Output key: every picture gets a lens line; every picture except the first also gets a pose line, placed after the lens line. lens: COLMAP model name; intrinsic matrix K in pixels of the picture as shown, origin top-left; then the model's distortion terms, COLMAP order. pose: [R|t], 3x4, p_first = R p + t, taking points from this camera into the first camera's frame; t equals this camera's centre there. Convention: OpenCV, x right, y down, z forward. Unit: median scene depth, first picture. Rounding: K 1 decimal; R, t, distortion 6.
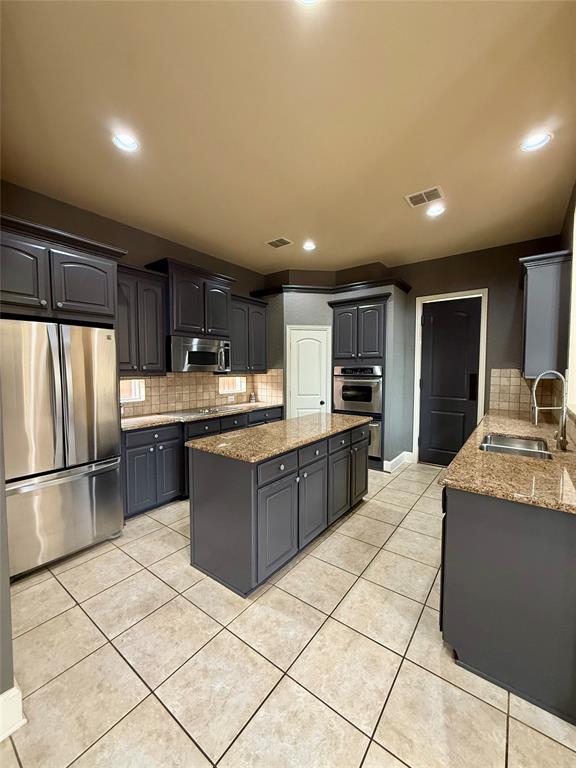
lens RADIAL K [[313.0, 0, 288.0], [0, 313.0, 384.0], [0, 0, 1]] dist [-0.000482, -0.000045]
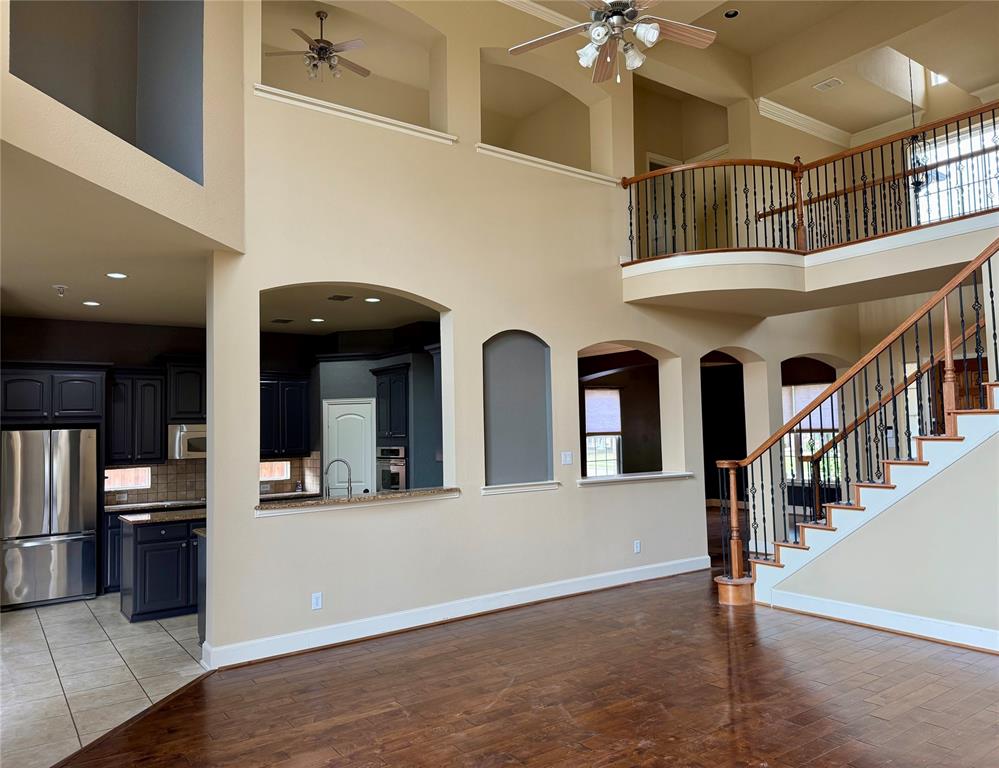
lens RADIAL K [[729.8, 0, 505.3], [0, 729.8, 382.5], [0, 0, 1]] dist [0.064326, -0.080654]
pose [[0.954426, -0.045361, -0.294980, 1.060082], [0.011522, 0.993246, -0.115457, 0.001346], [0.298225, 0.106796, 0.948502, -0.752216]]
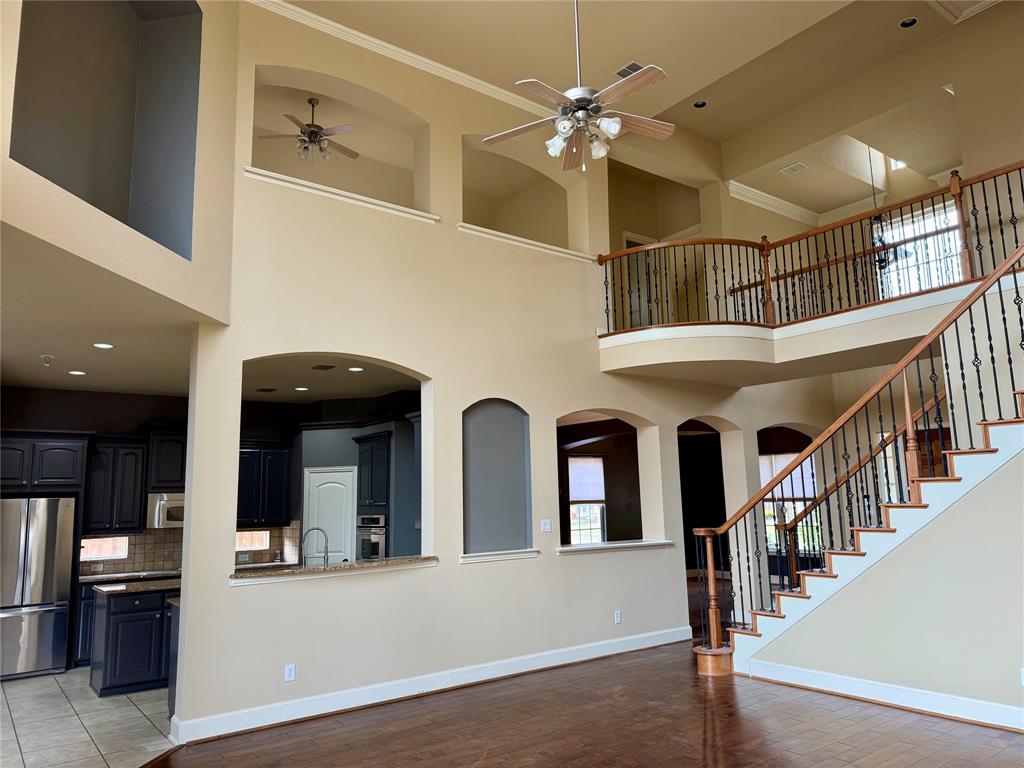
lens RADIAL K [[734.1, 0, 512.0], [0, 734.1, 384.0], [0, 0, 1]] dist [0.041902, -0.044774]
pose [[0.960332, -0.069901, -0.269957, 1.098151], [0.013368, 0.978501, -0.205811, 0.008688], [0.278539, 0.194038, 0.940620, -0.782242]]
